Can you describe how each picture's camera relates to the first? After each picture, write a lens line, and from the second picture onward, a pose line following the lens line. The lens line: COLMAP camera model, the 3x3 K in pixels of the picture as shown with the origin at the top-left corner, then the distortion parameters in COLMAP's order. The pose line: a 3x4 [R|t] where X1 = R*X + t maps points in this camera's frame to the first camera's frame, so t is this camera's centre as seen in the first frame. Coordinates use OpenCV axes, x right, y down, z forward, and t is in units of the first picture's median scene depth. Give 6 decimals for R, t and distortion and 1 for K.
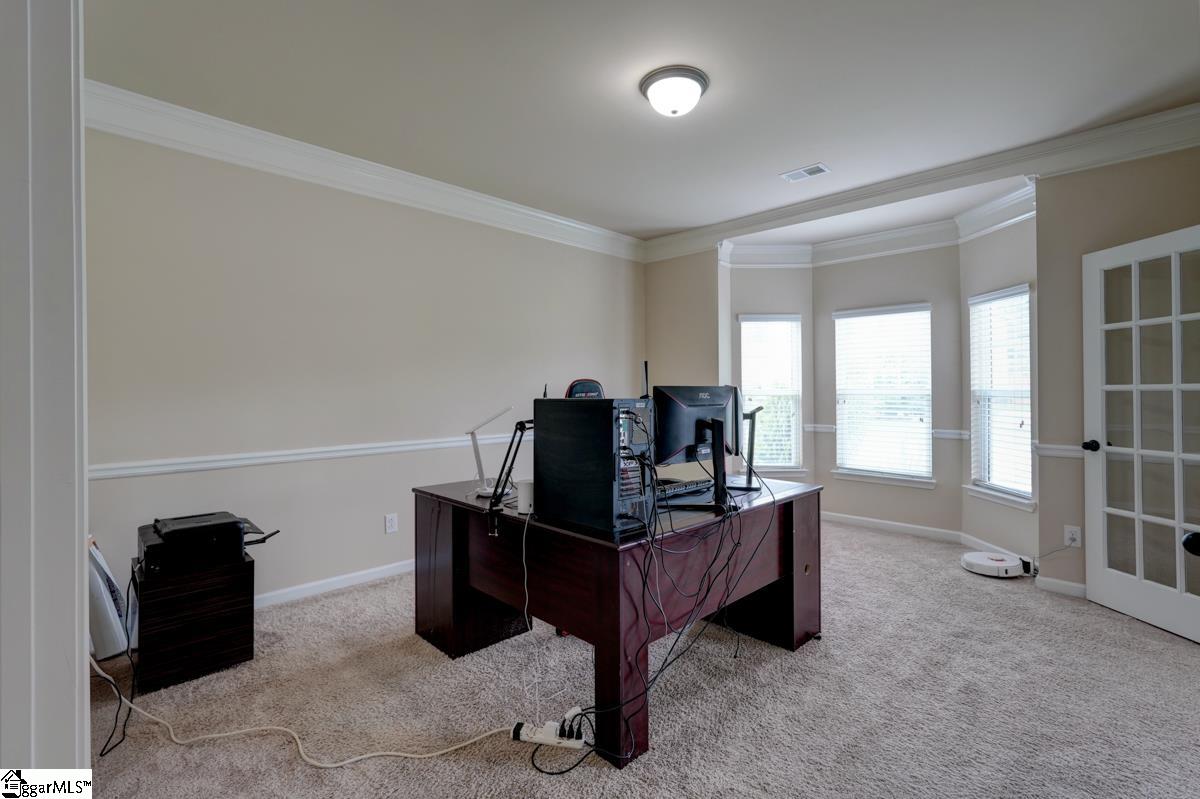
lens RADIAL K [[545.0, 0, 610.9], [0, 545.0, 382.4], [0, 0, 1]] dist [0.000717, 0.000432]
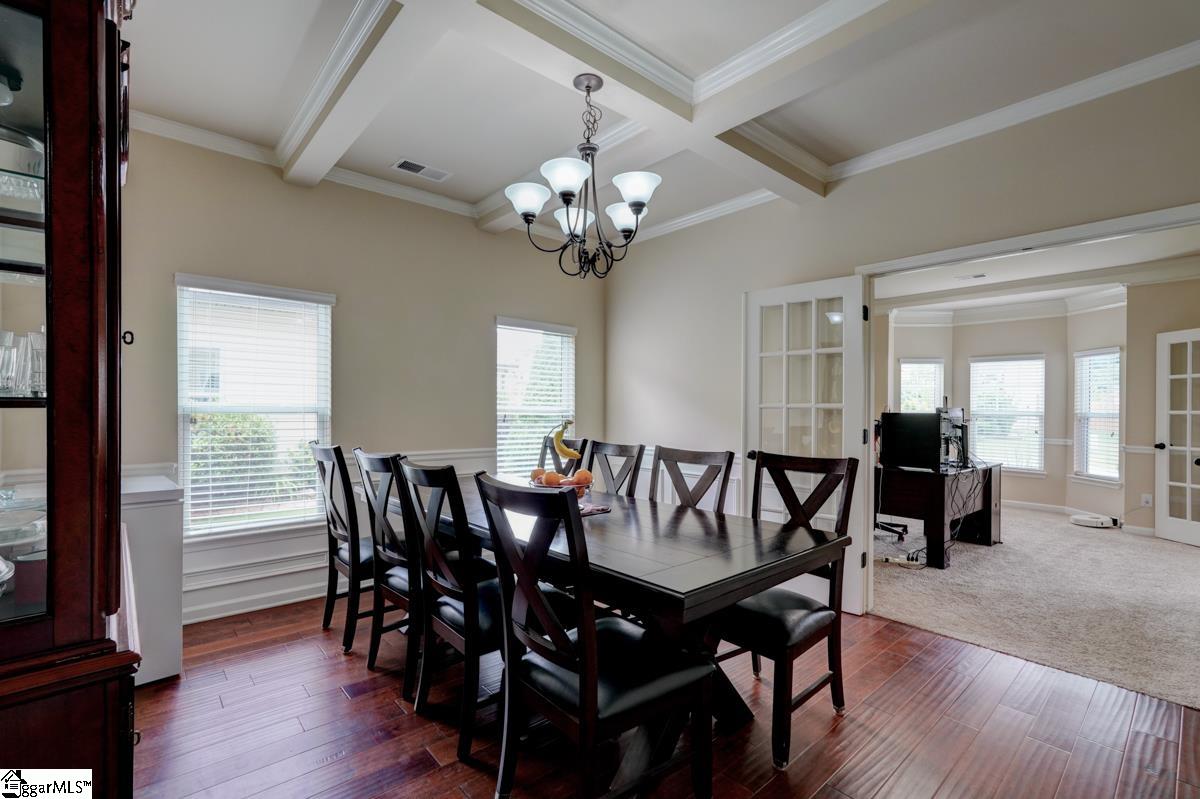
lens RADIAL K [[534.3, 0, 596.7], [0, 534.3, 403.2], [0, 0, 1]] dist [-0.003349, -0.000787]
pose [[0.996462, 0.018767, -0.081923, -0.699423], [-0.018676, 0.999824, 0.001878, 0.011506], [0.081943, -0.000341, 0.996637, -0.756197]]
